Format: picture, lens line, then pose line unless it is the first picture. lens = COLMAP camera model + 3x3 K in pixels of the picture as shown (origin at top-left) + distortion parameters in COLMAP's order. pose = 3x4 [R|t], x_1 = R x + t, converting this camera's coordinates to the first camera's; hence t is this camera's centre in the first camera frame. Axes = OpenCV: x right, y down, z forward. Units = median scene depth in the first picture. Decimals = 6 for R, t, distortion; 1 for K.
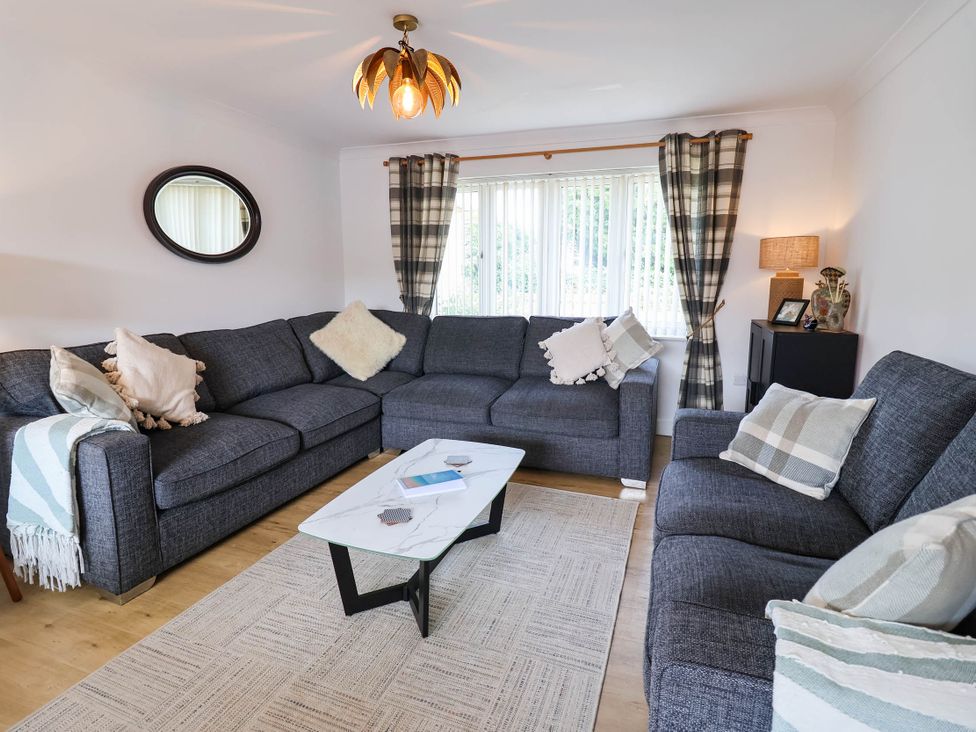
lens RADIAL K [[511.1, 0, 489.0], [0, 511.1, 345.7], [0, 0, 1]] dist [-0.000693, -0.000973]
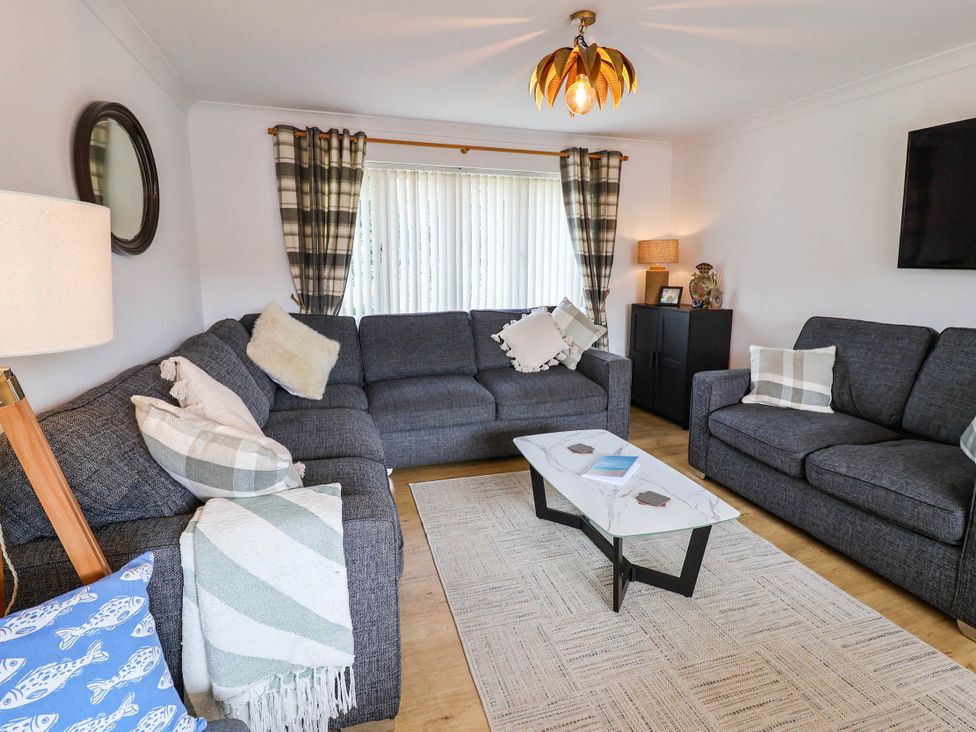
lens RADIAL K [[524.0, 0, 490.3], [0, 524.0, 346.7], [0, 0, 1]] dist [0.003612, -0.014275]
pose [[0.793261, -0.093204, 0.601706, -0.547872], [0.085829, 0.995464, 0.041045, -0.027552], [-0.602802, 0.019085, 0.797662, 0.169979]]
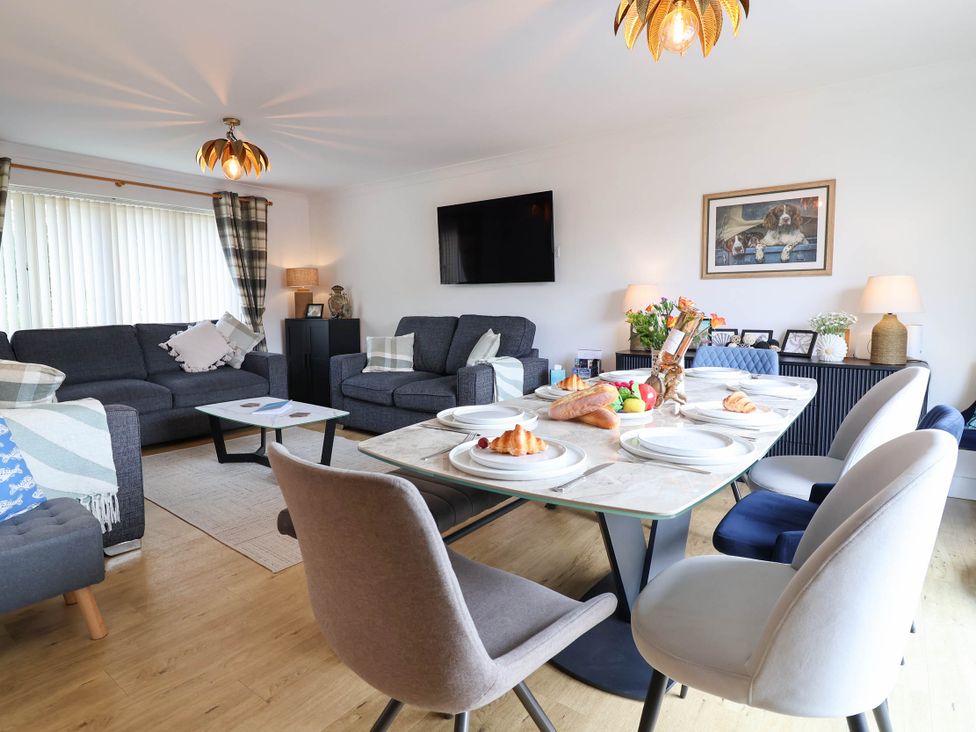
lens RADIAL K [[545.7, 0, 497.7], [0, 545.7, 347.0], [0, 0, 1]] dist [0.000971, -0.015530]
pose [[0.291916, -0.076567, 0.953374, -0.889859], [0.144776, 0.988842, 0.035086, 0.070229], [-0.945423, 0.127783, 0.299744, -0.114941]]
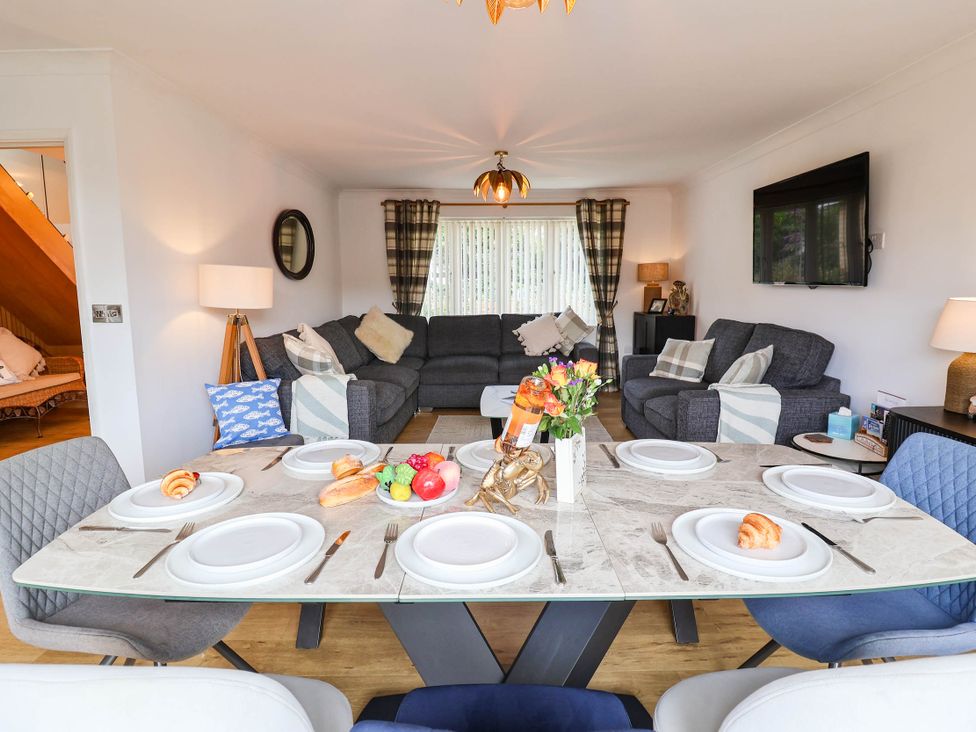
lens RADIAL K [[524.0, 0, 490.3], [0, 524.0, 346.7], [0, 0, 1]] dist [0.003612, -0.014275]
pose [[0.942349, -0.046027, 0.331451, -0.489267], [0.053790, 0.998450, -0.014281, 0.060312], [-0.330280, 0.031286, 0.943364, -0.444477]]
